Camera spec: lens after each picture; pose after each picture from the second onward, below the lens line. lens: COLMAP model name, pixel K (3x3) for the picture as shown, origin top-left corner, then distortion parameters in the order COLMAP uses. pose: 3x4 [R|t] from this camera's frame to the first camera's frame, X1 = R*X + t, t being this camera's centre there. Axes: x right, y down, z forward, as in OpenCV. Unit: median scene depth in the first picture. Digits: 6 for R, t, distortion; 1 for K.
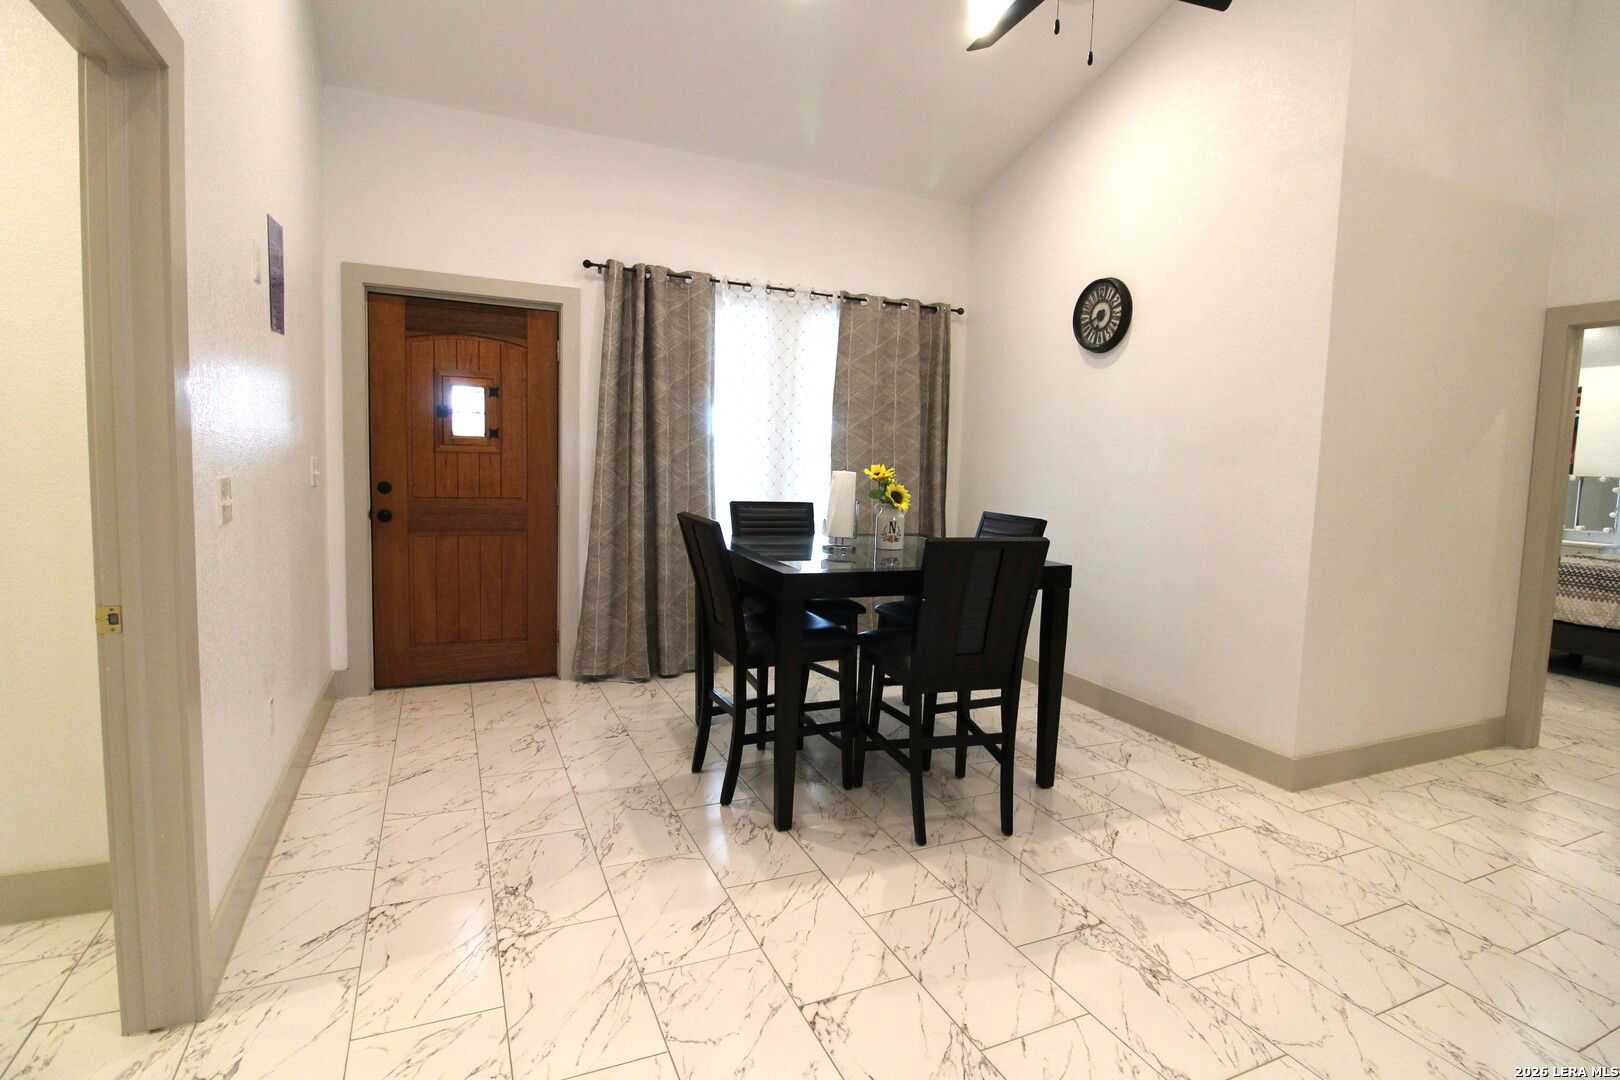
lens RADIAL K [[775.8, 0, 806.4], [0, 775.8, 530.3], [0, 0, 1]] dist [-0.000211, -0.011085]
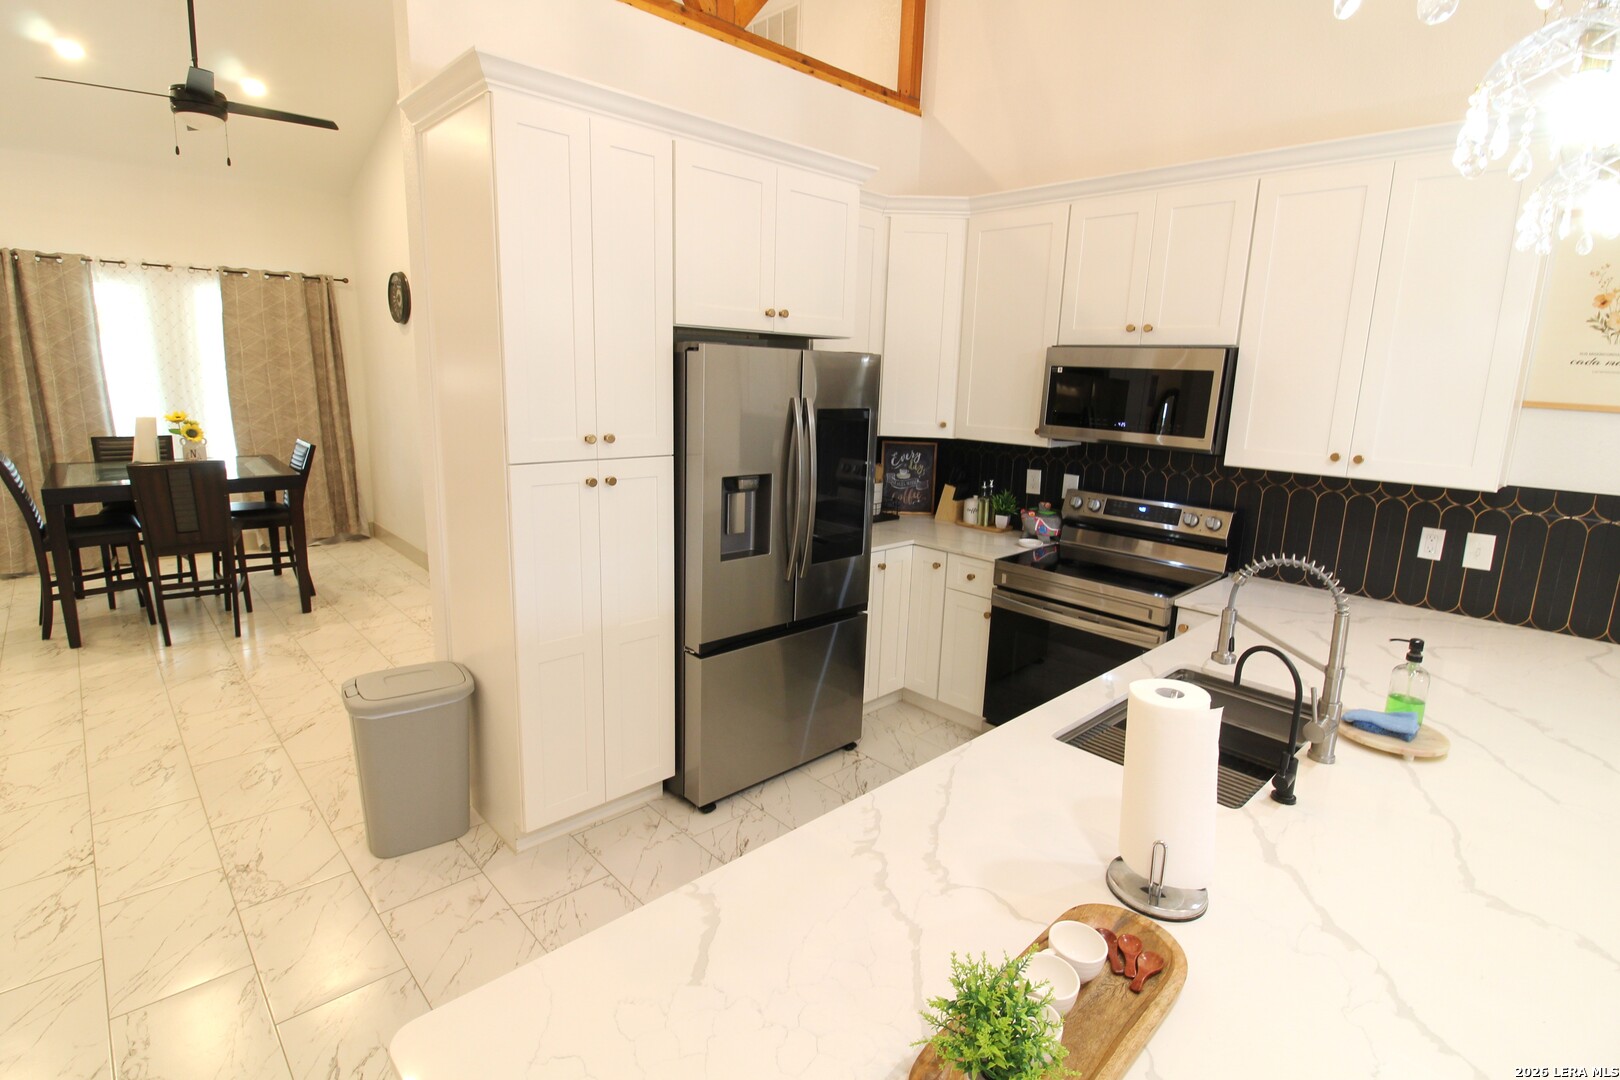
lens RADIAL K [[775.8, 0, 806.4], [0, 775.8, 530.3], [0, 0, 1]] dist [-0.000211, -0.011085]
pose [[0.951675, -0.064656, 0.300223, 0.620442], [0.027339, 0.991542, 0.126878, -0.011148], [-0.305887, -0.112538, 0.945393, -0.617787]]
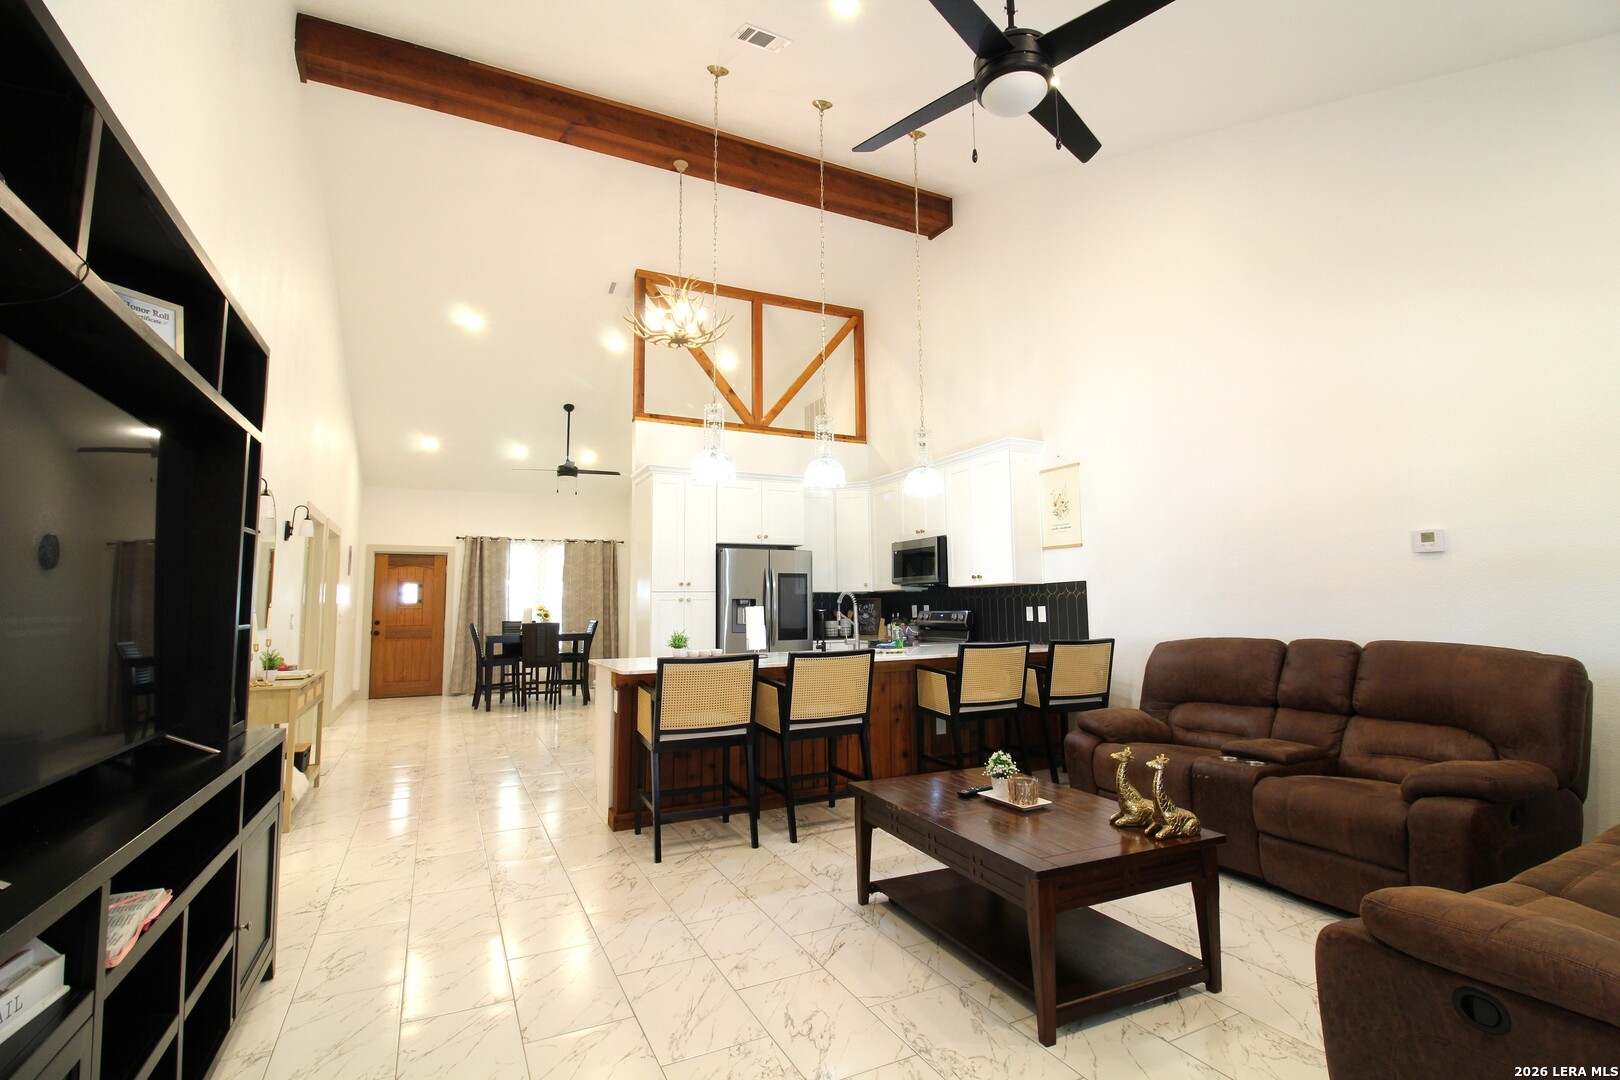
lens RADIAL K [[748.6, 0, 818.0], [0, 748.6, 535.8], [0, 0, 1]] dist [-0.001525, -0.000340]
pose [[0.998705, -0.044186, 0.025208, 0.898758], [0.048150, 0.980965, -0.188122, 0.202112], [-0.016416, 0.189092, 0.981822, -1.575038]]
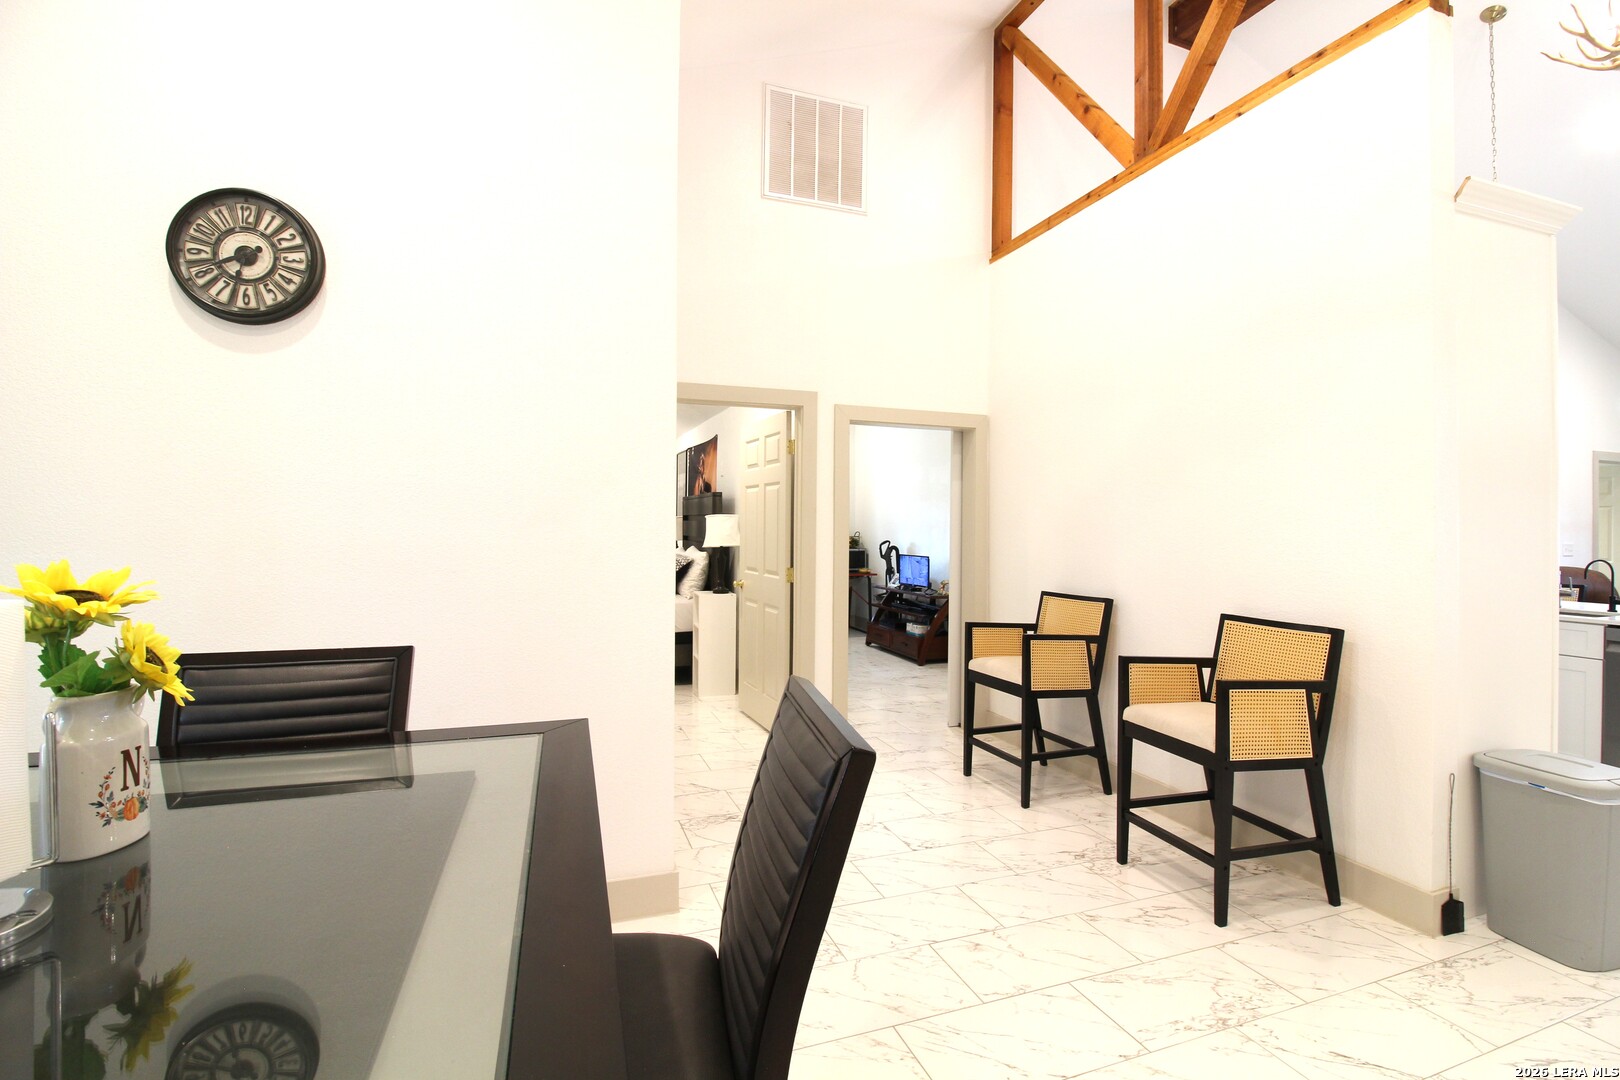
lens RADIAL K [[748.6, 0, 818.0], [0, 748.6, 535.8], [0, 0, 1]] dist [-0.001525, -0.000340]
pose [[0.077401, -0.038578, 0.996253, -0.117182], [0.096611, 0.994839, 0.031017, -0.058429], [-0.992308, 0.093849, 0.080729, 0.569422]]
